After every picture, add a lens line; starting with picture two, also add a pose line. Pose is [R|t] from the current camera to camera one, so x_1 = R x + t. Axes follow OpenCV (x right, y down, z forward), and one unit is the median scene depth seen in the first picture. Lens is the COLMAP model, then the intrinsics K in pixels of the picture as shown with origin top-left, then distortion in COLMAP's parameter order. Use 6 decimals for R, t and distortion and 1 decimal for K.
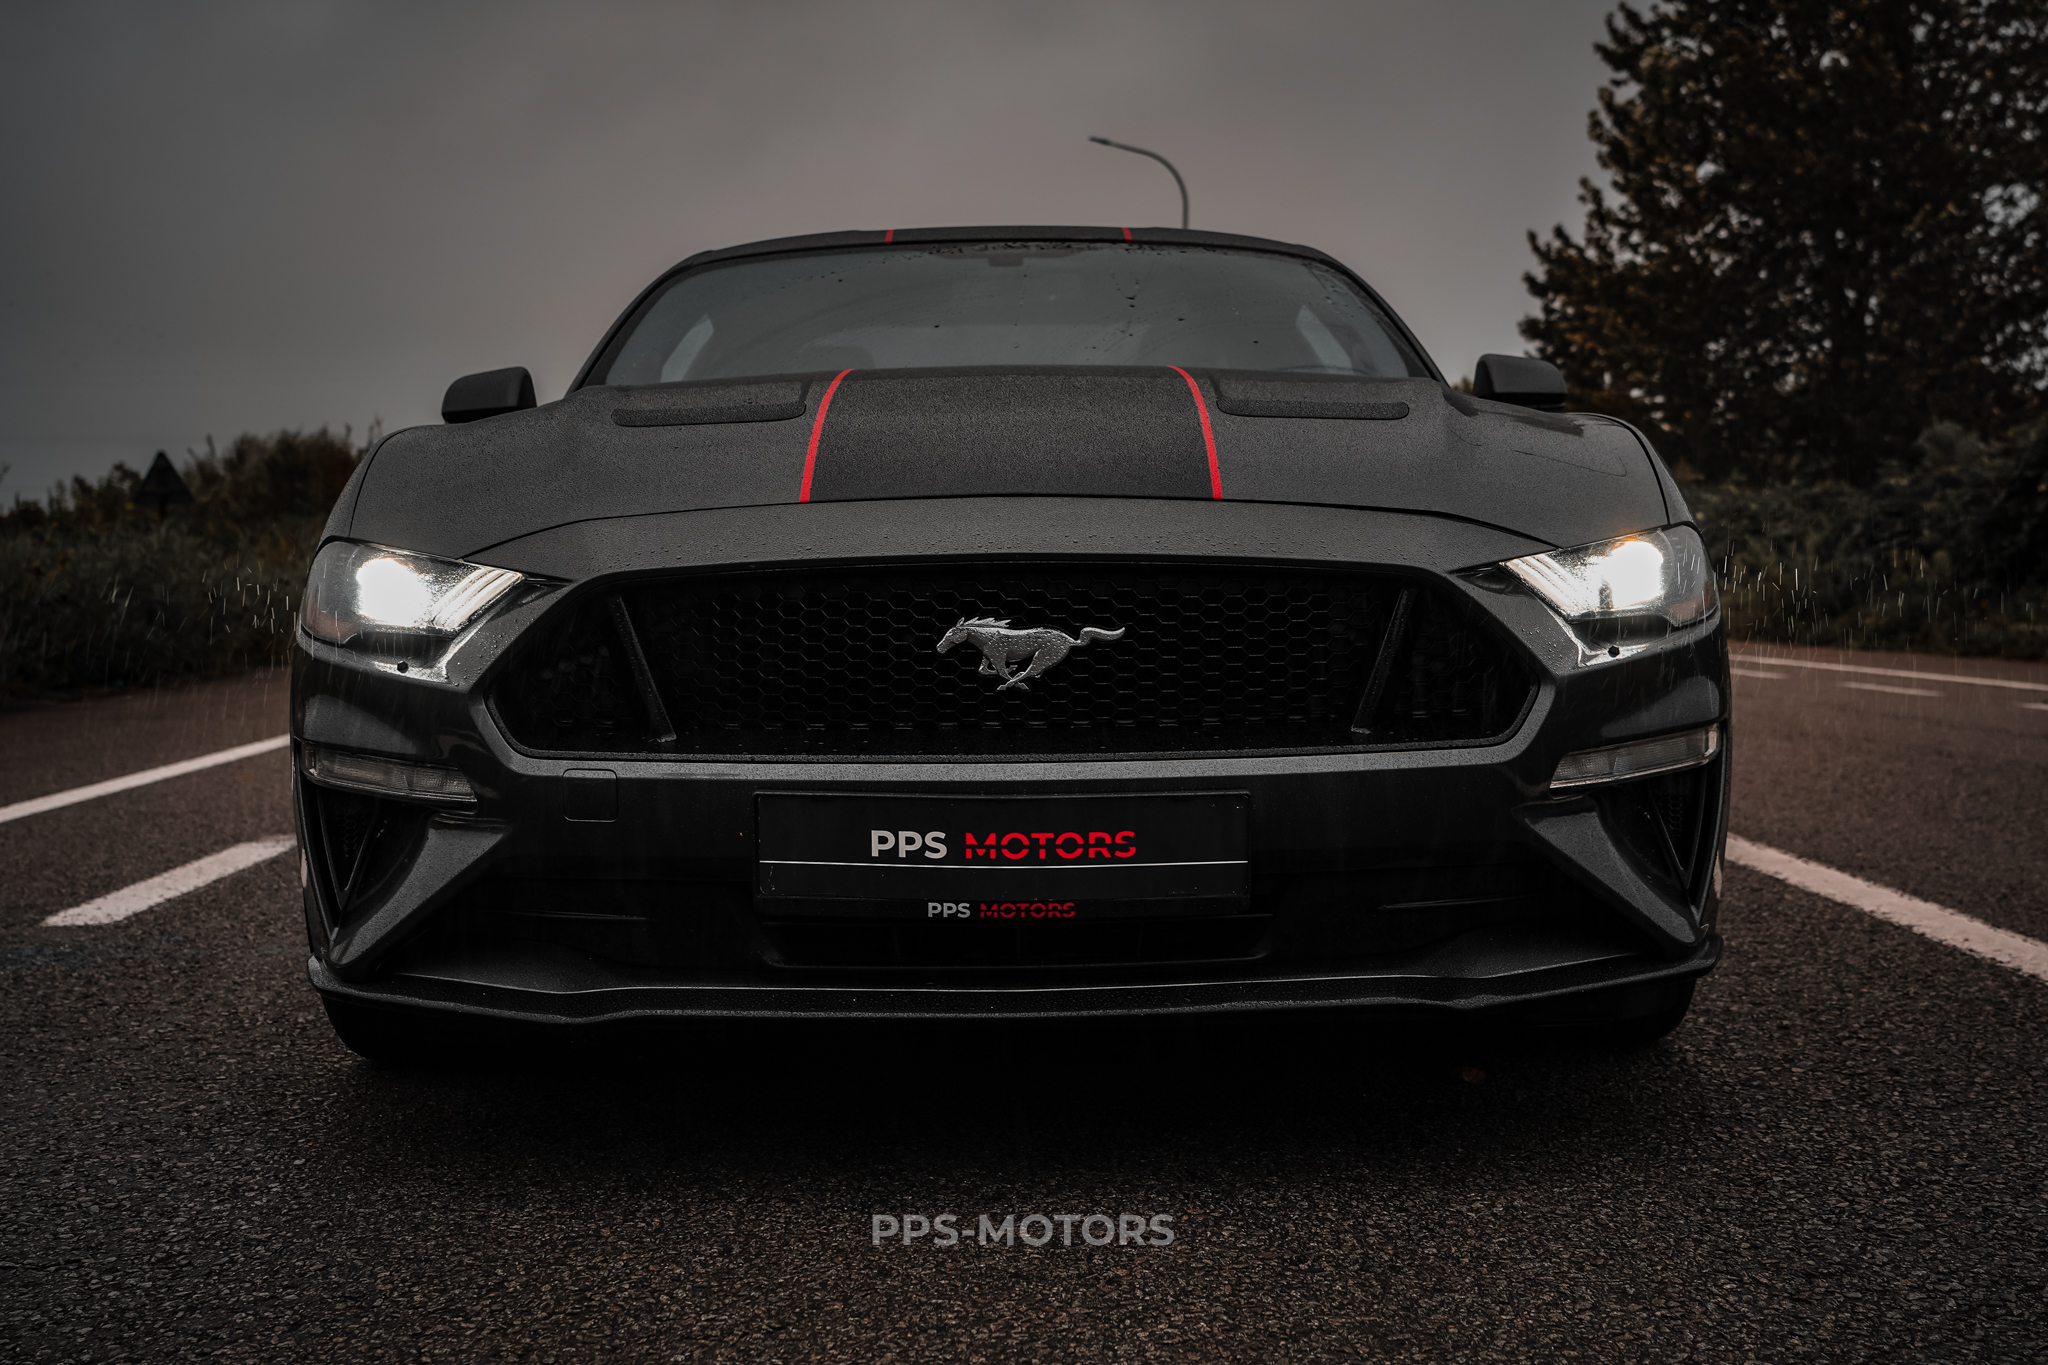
lens RADIAL K [[2427.5, 0, 1013.2], [0, 2427.5, 691.3], [0, 0, 1]] dist [0.041377, 0.000000]
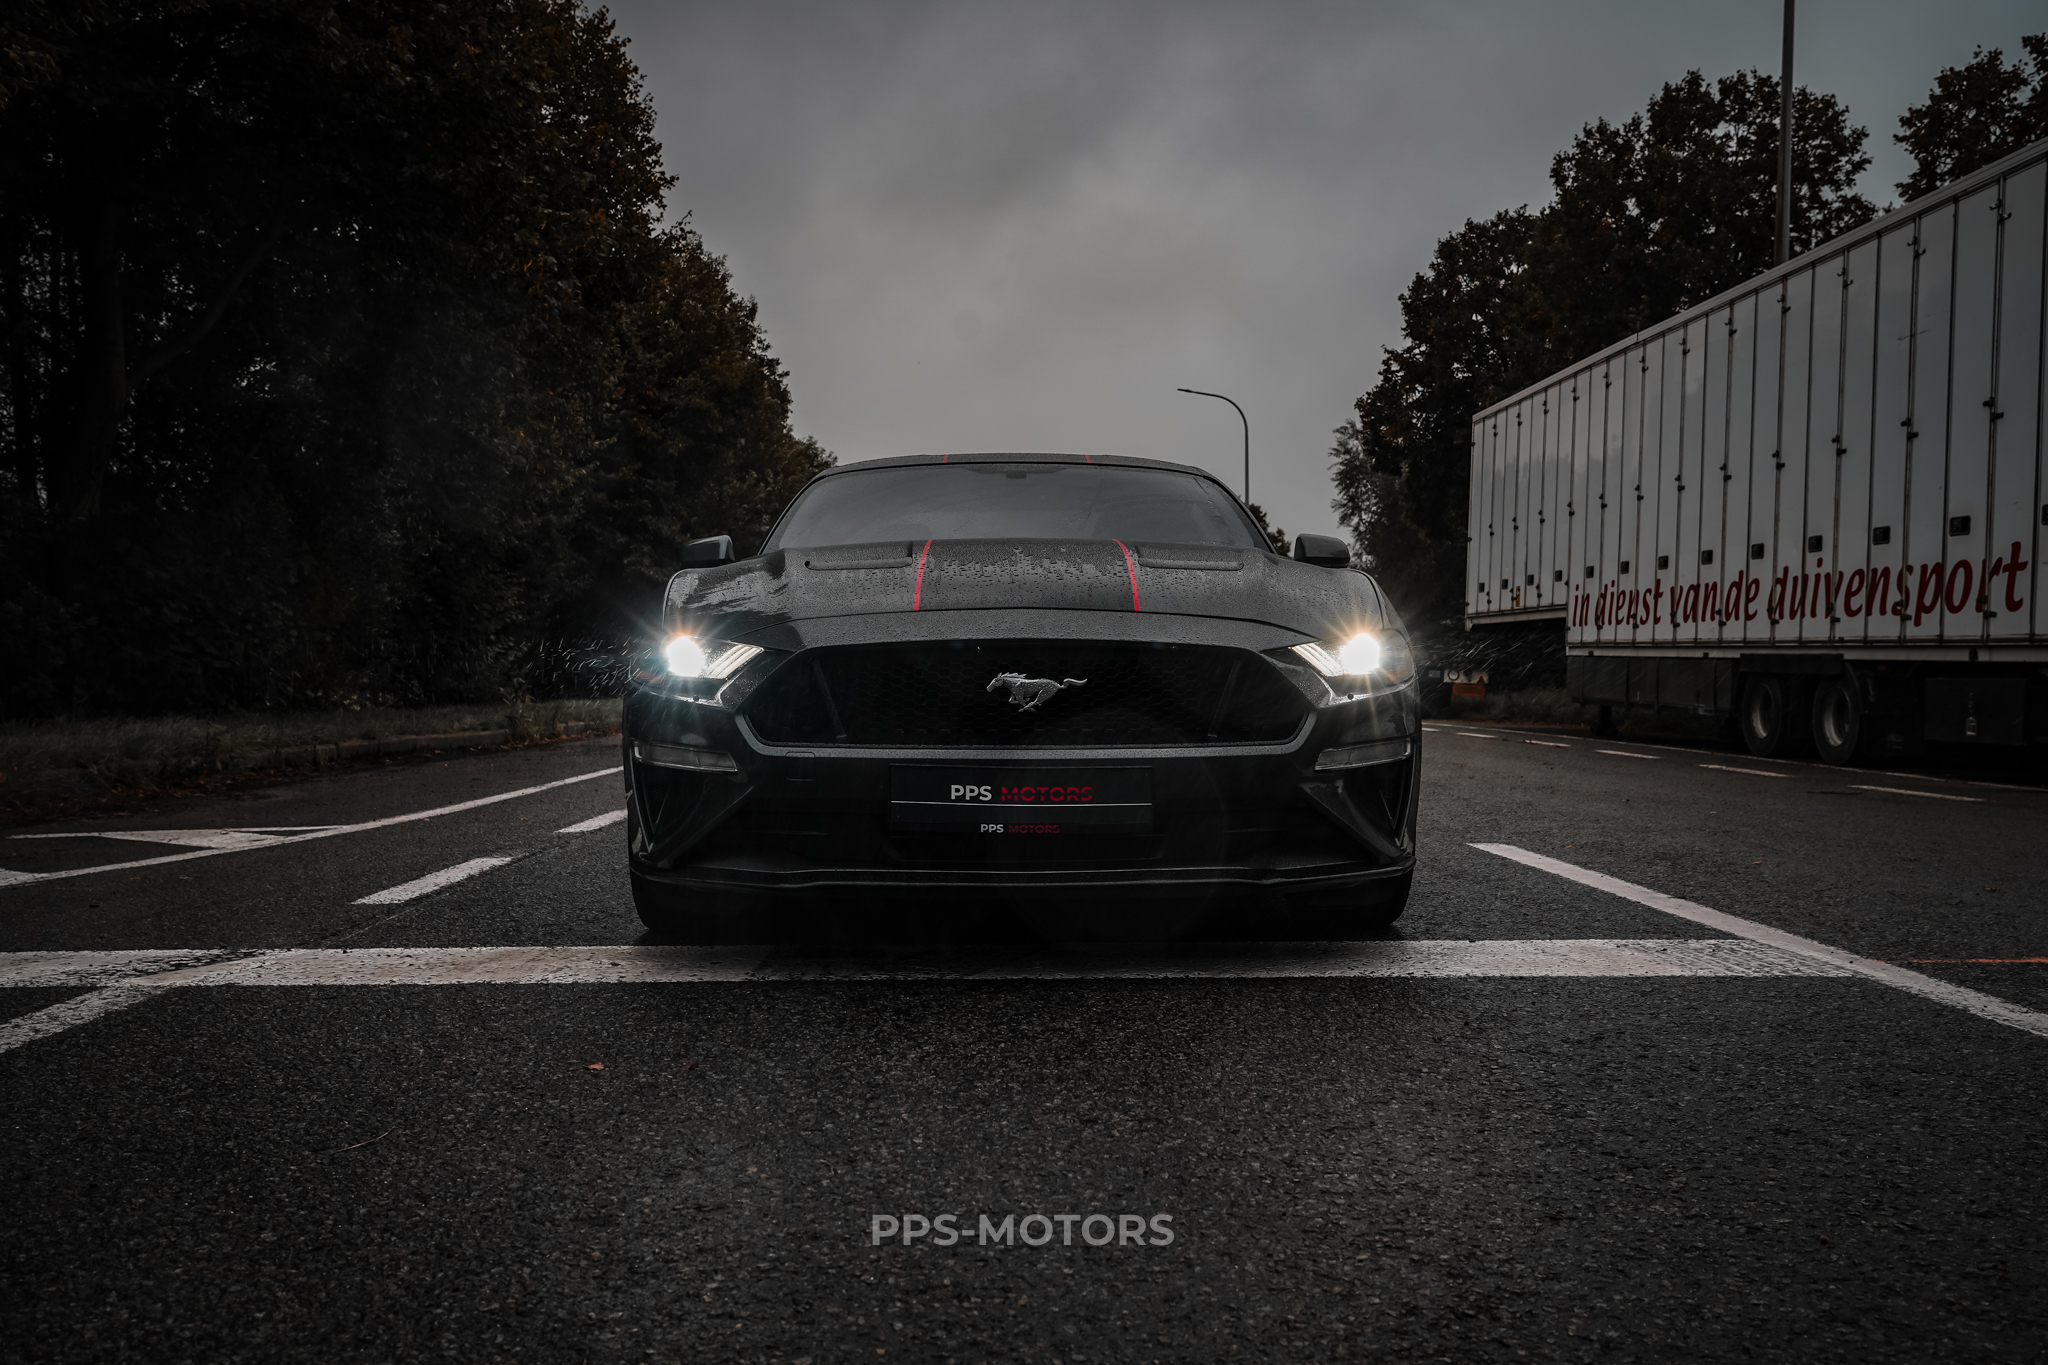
lens RADIAL K [[1718.0, 0, 1024.8], [0, 1718.0, 718.2], [0, 0, 1]] dist [0.108406, 0.003286]
pose [[0.999885, 0.009353, 0.011915, -0.017623], [-0.009020, 0.999576, -0.027693, 0.041076], [-0.012169, 0.027582, 0.999545, -0.327561]]
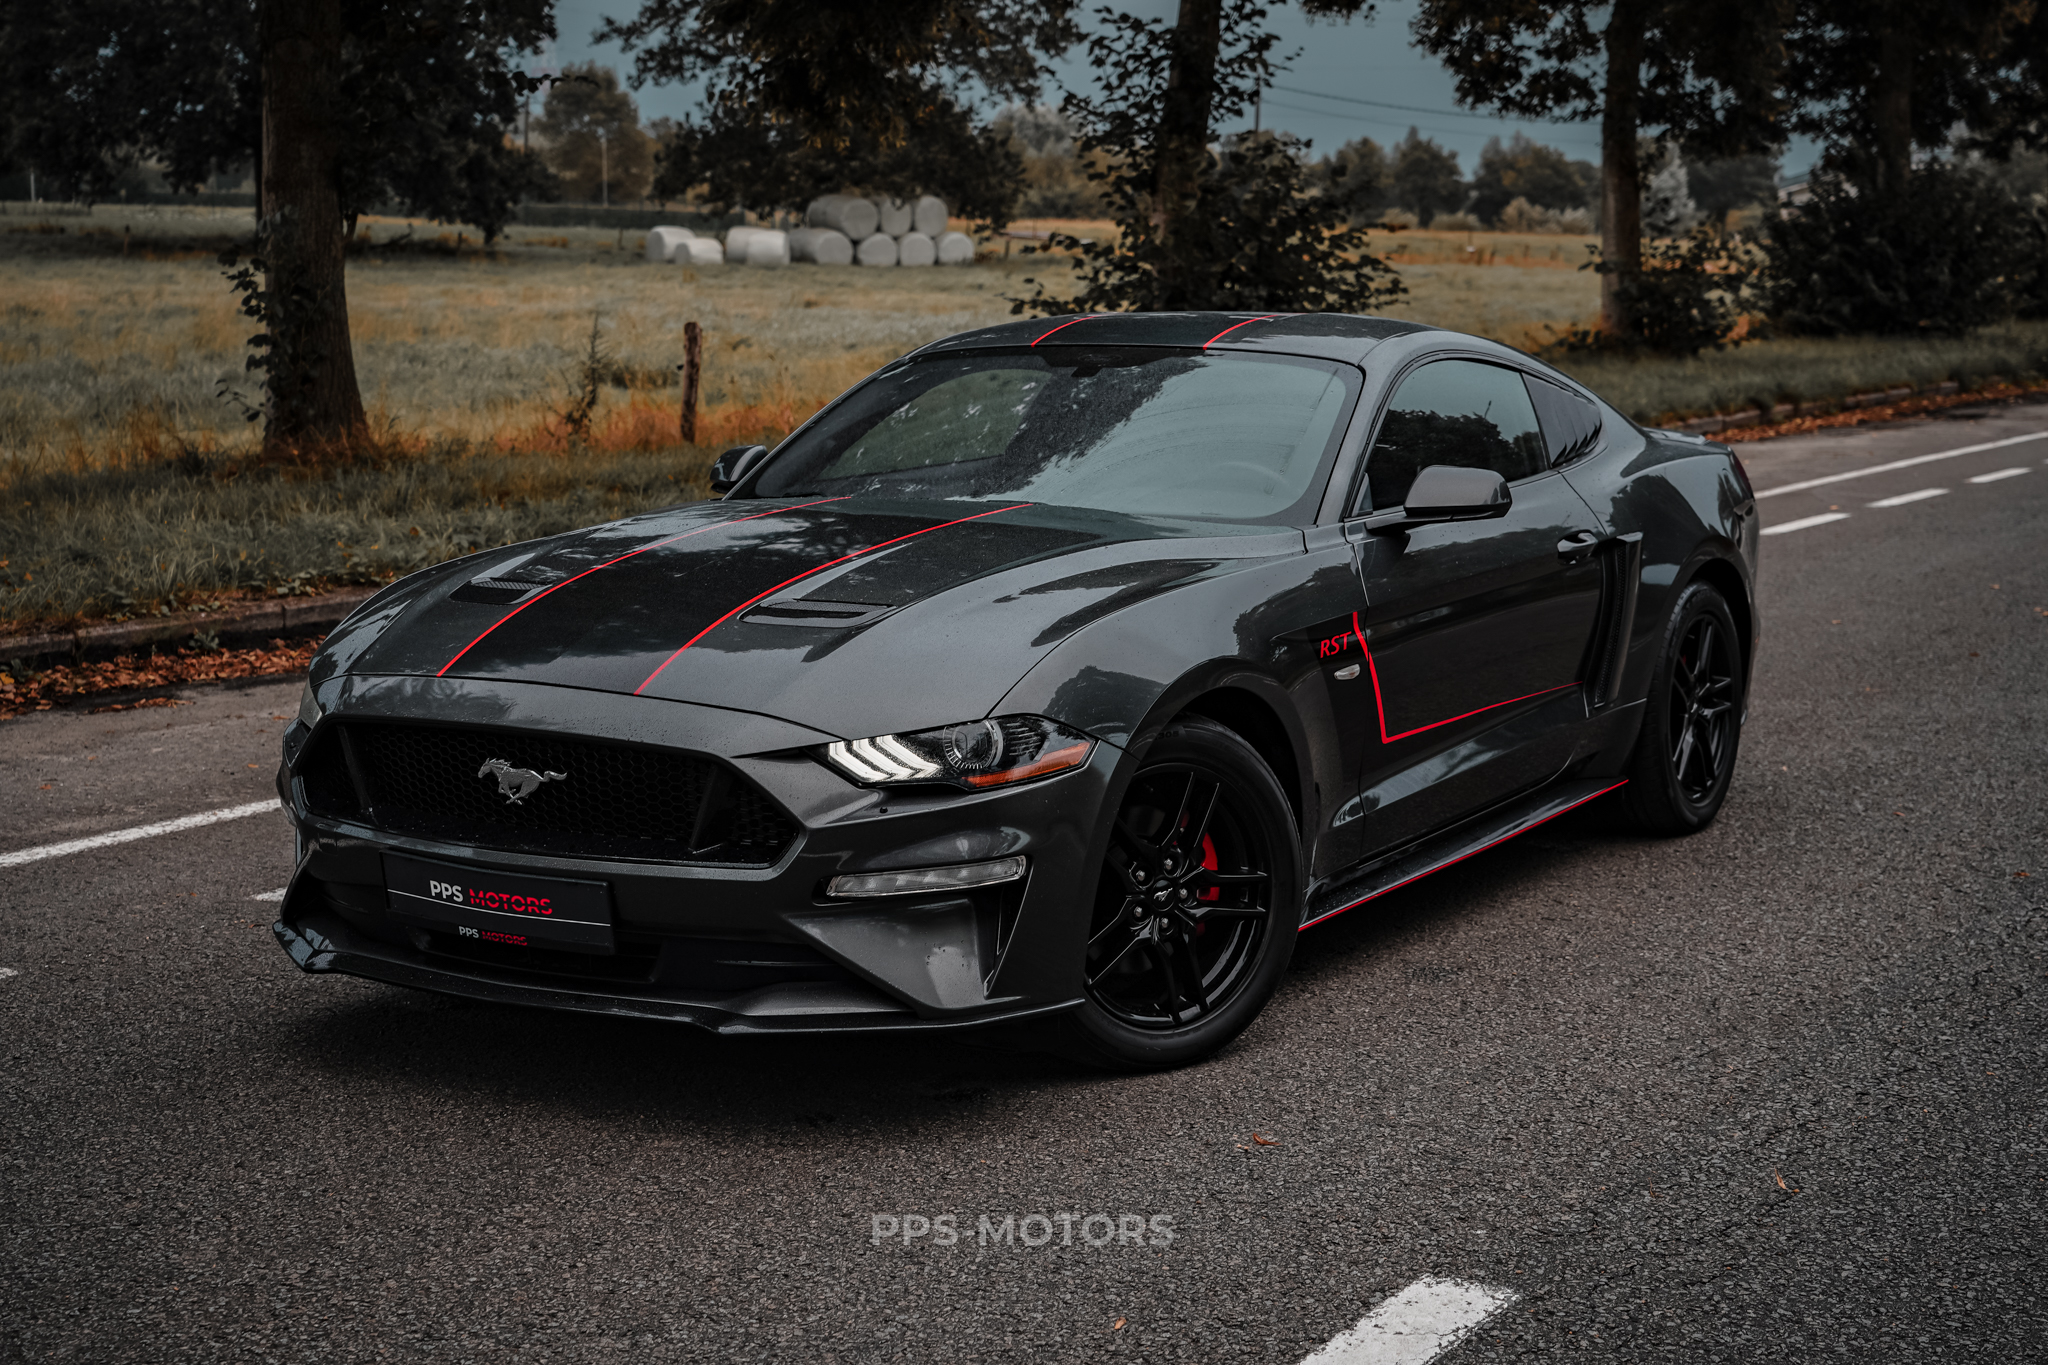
lens RADIAL K [[2924.2, 0, 1036.5], [0, 2924.2, 695.9], [0, 0, 1]] dist [-0.003204, 0.000000]
pose [[0.859541, 0.083231, -0.504244, 1.298850], [-0.034737, 0.993882, 0.104838, -0.293822], [0.509885, -0.072597, 0.857174, -0.514860]]
